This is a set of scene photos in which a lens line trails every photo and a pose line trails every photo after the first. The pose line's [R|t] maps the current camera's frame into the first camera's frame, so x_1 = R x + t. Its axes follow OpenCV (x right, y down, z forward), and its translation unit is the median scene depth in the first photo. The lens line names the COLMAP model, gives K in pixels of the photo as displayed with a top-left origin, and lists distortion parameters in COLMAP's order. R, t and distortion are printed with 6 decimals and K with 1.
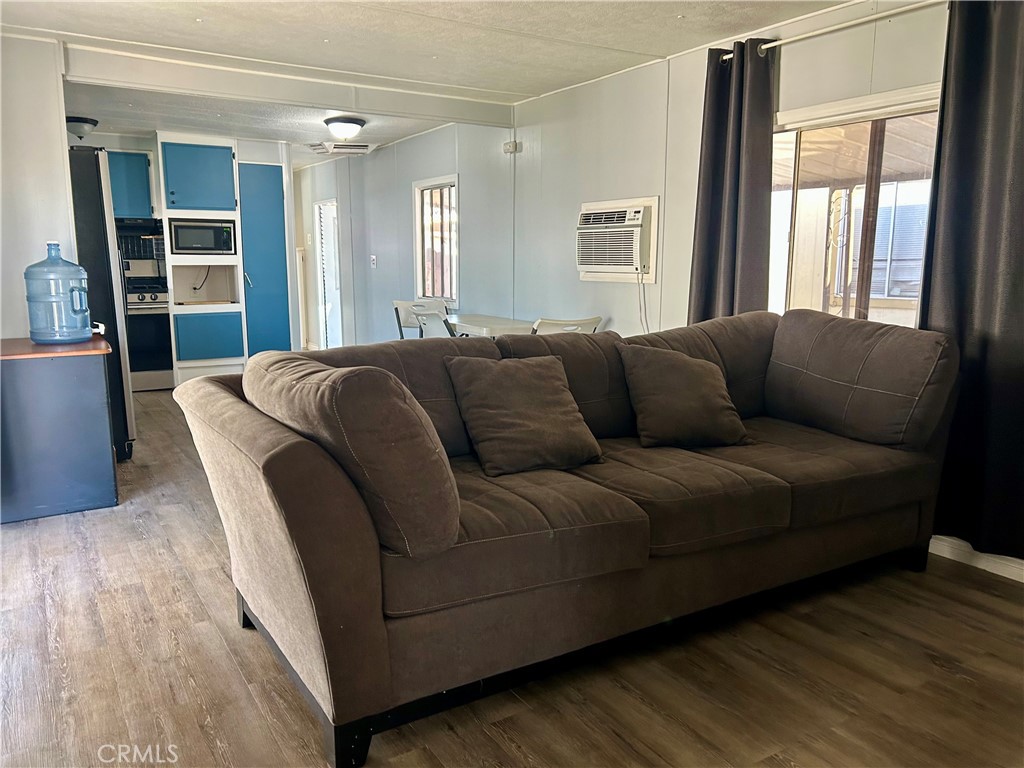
lens RADIAL K [[777.7, 0, 512.0], [0, 777.7, 384.0], [0, 0, 1]] dist [0.064794, -0.083298]
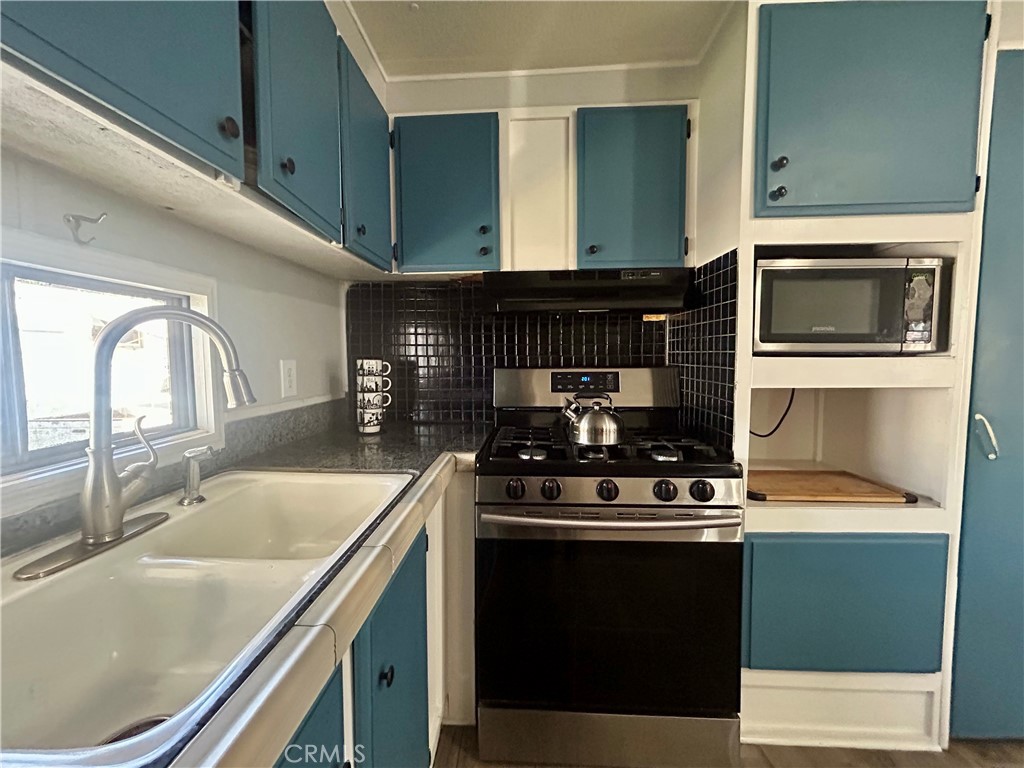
lens RADIAL K [[415.7, 0, 512.0], [0, 415.7, 384.0], [0, 0, 1]] dist [-0.003786, -0.000484]
pose [[0.822470, 0.031432, -0.567940, -0.414659], [-0.084524, 0.994140, -0.067385, -0.132338], [0.562494, 0.103427, 0.820307, 0.796894]]
